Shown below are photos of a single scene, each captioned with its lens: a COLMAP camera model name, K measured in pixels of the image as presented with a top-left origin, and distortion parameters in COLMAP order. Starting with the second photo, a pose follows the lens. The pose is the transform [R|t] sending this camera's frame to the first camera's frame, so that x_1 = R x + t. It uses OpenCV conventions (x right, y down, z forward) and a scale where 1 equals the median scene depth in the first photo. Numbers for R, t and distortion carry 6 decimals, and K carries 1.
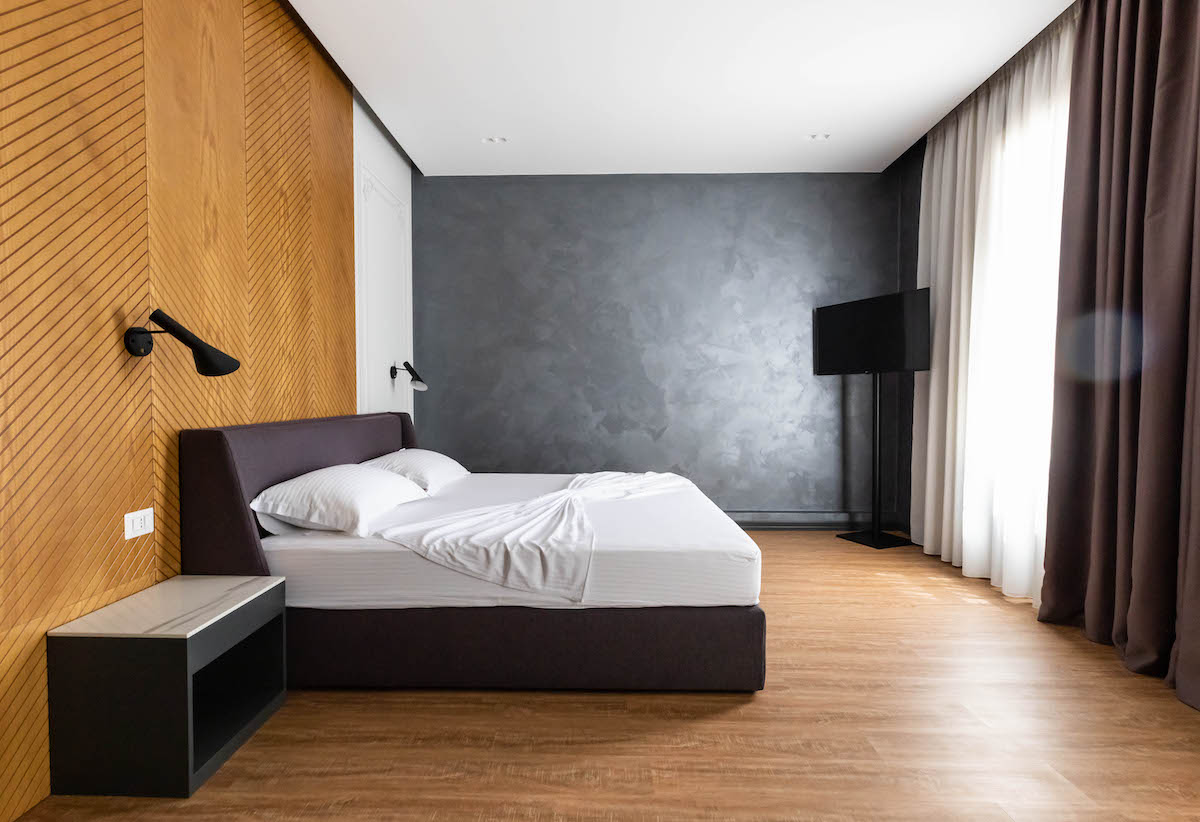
lens RADIAL K [[572.5, 0, 600.3], [0, 572.5, 410.7], [0, 0, 1]] dist [0.004806, 0.001215]
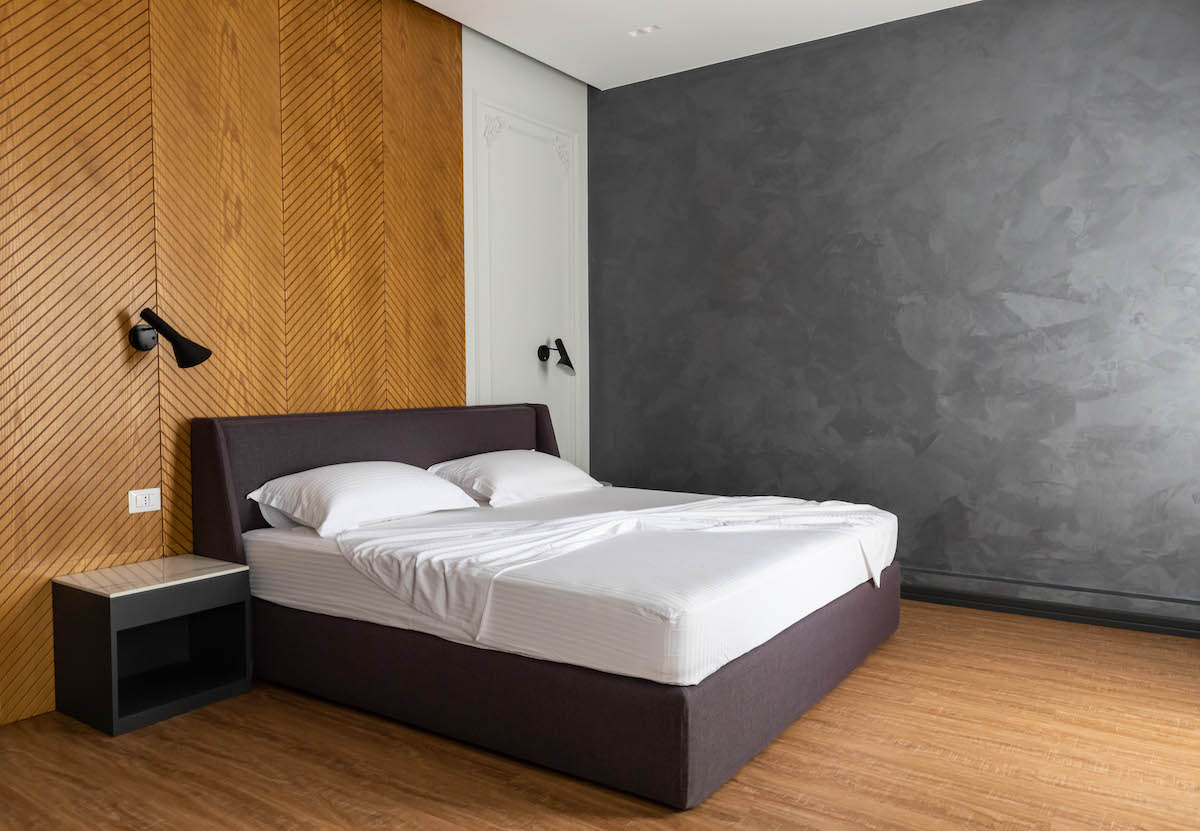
lens RADIAL K [[892.8, 0, 599.6], [0, 892.8, 415.2], [0, 0, 1]] dist [0.014102, -0.001915]
pose [[0.829118, 0.018034, -0.558783, 0.697187], [-0.009724, 0.999794, 0.017839, -0.007446], [0.558989, -0.009357, 0.829122, 0.040051]]
